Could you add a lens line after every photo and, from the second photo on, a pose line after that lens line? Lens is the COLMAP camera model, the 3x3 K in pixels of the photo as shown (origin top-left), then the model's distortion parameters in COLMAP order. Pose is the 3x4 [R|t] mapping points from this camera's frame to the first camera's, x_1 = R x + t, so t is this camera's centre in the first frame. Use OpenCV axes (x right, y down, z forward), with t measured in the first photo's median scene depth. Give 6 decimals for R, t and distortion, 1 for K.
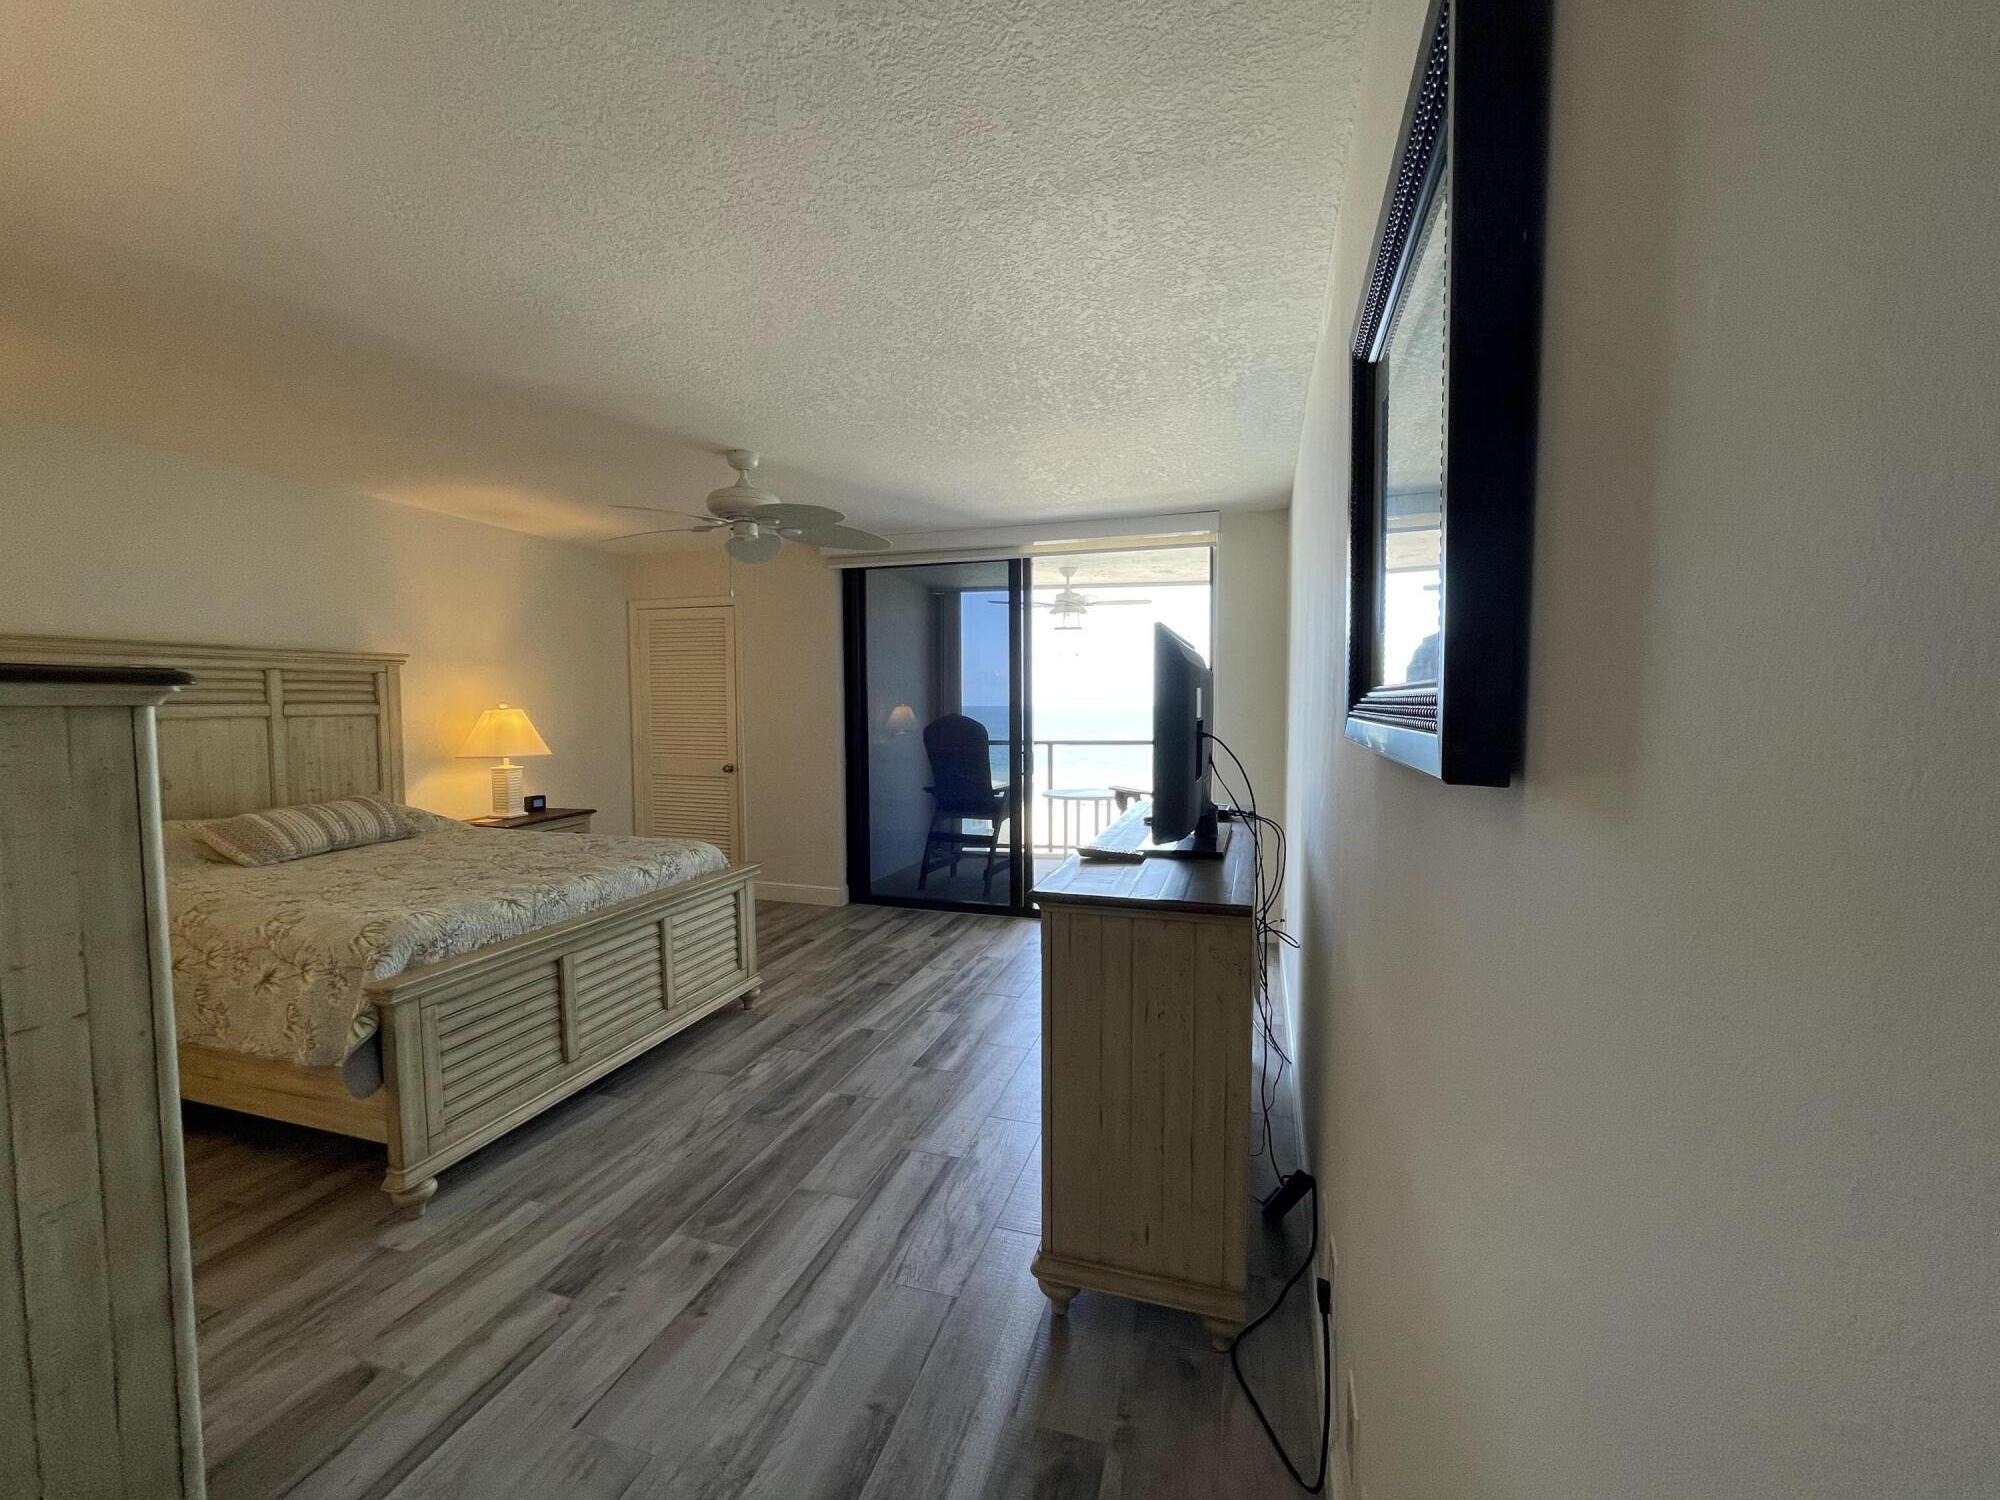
lens RADIAL K [[808.1, 0, 1000.0], [0, 808.1, 750.0], [0, 0, 1]] dist [-0.000634, -0.000319]
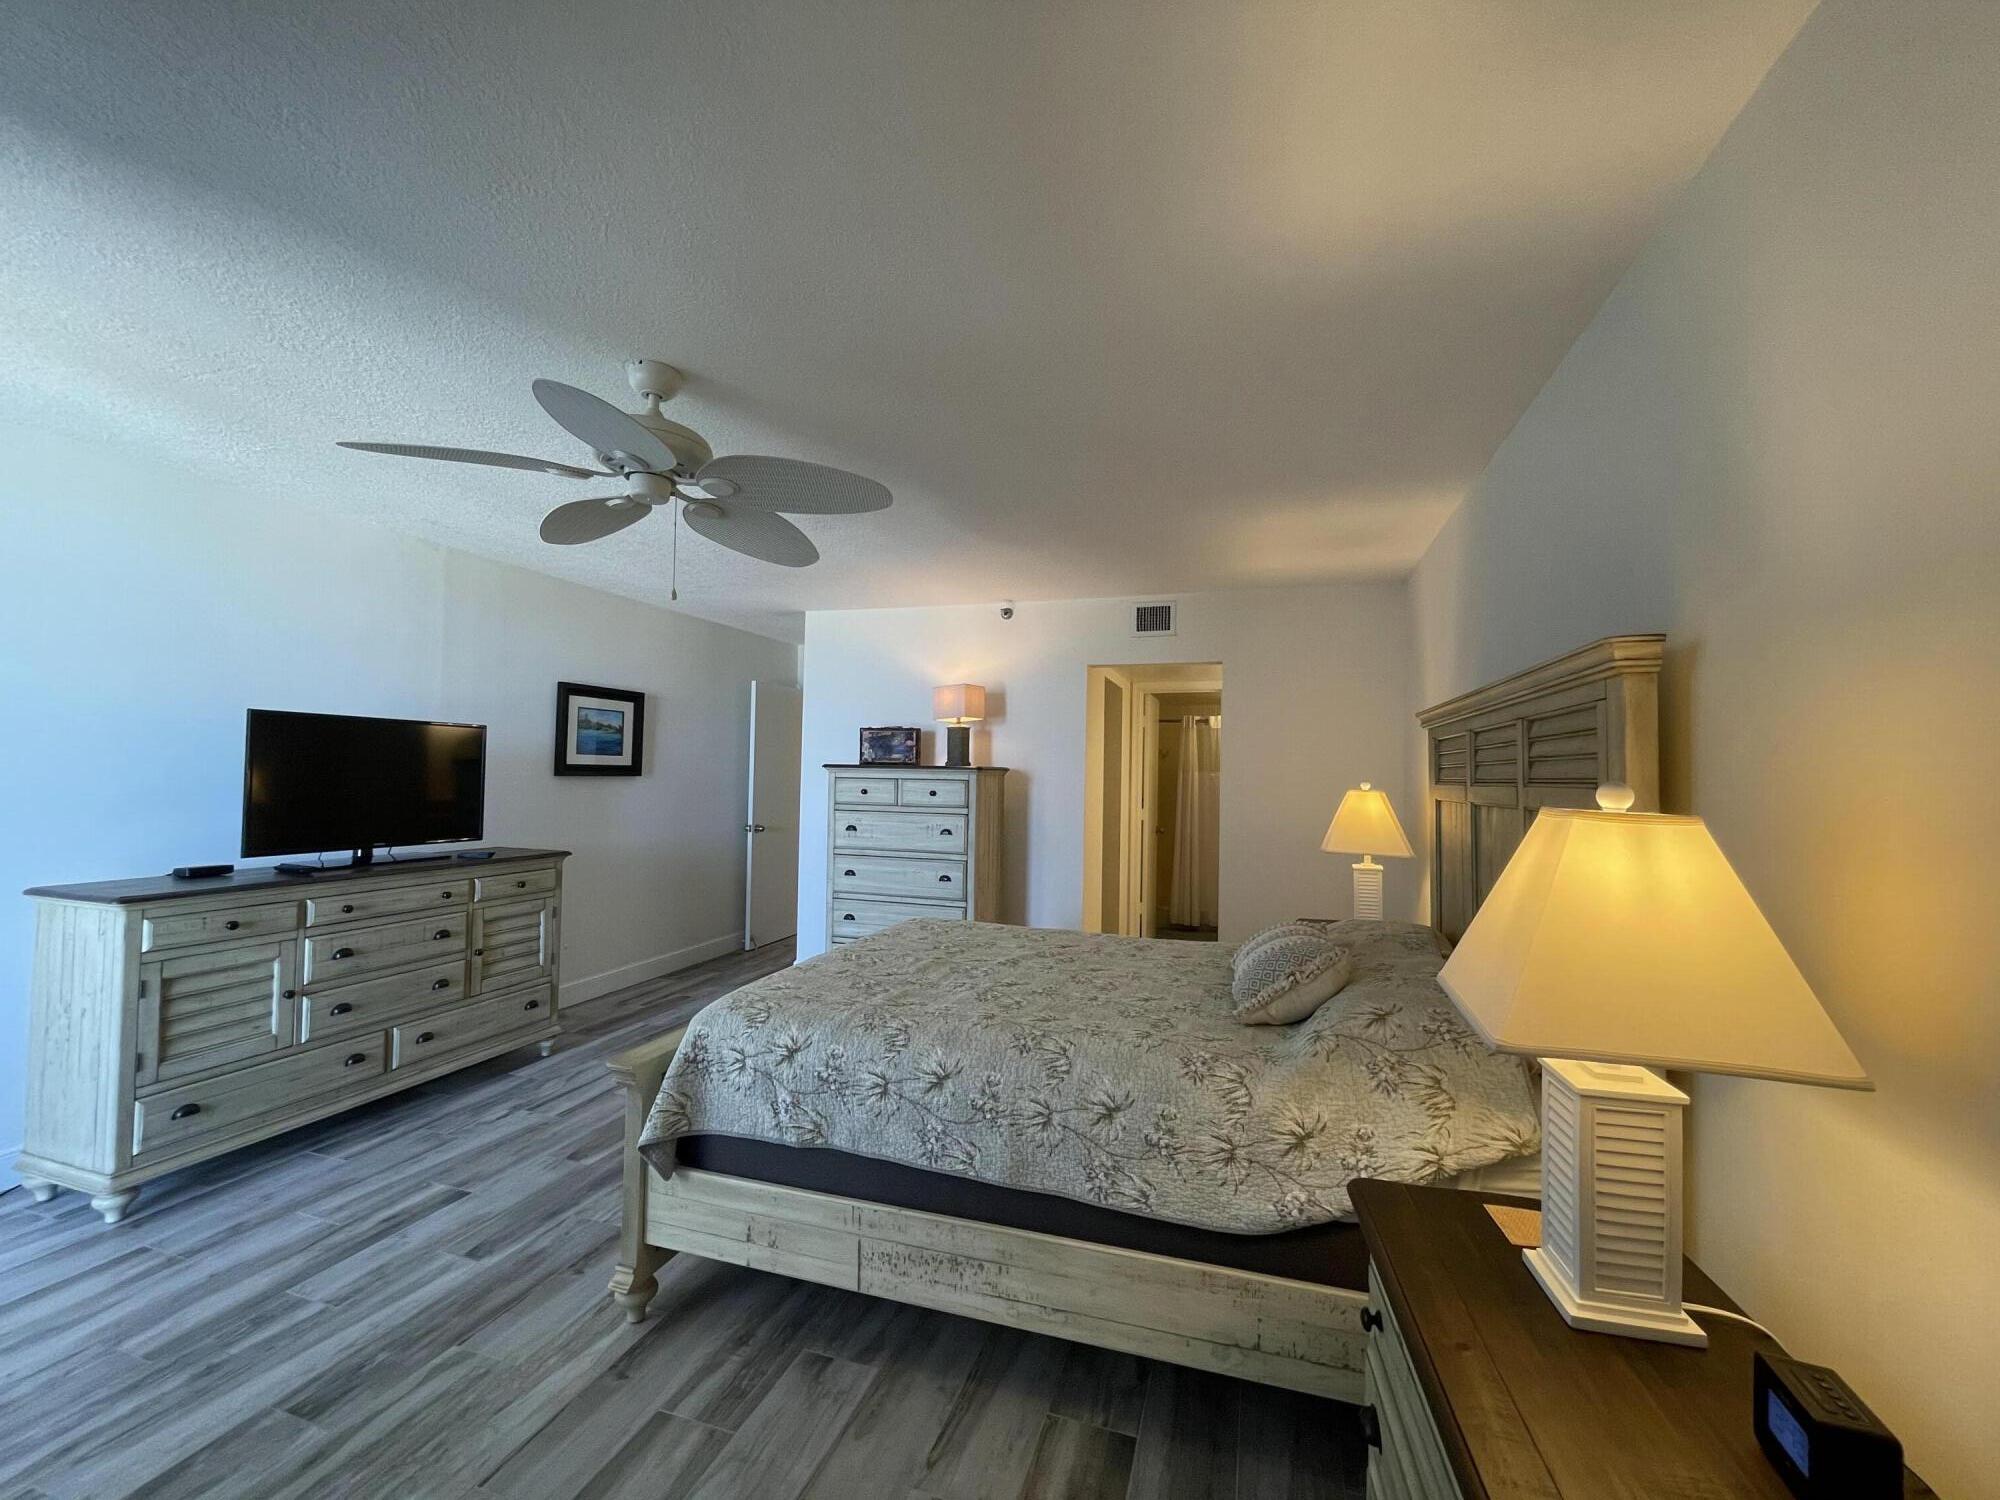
lens RADIAL K [[808.1, 0, 1000.0], [0, 808.1, 750.0], [0, 0, 1]] dist [-0.000634, -0.000319]
pose [[-0.999936, -0.010334, 0.004523, -0.580625], [-0.010196, 0.999516, 0.029403, -0.090911], [-0.004825, 0.029355, -0.999557, 1.606275]]
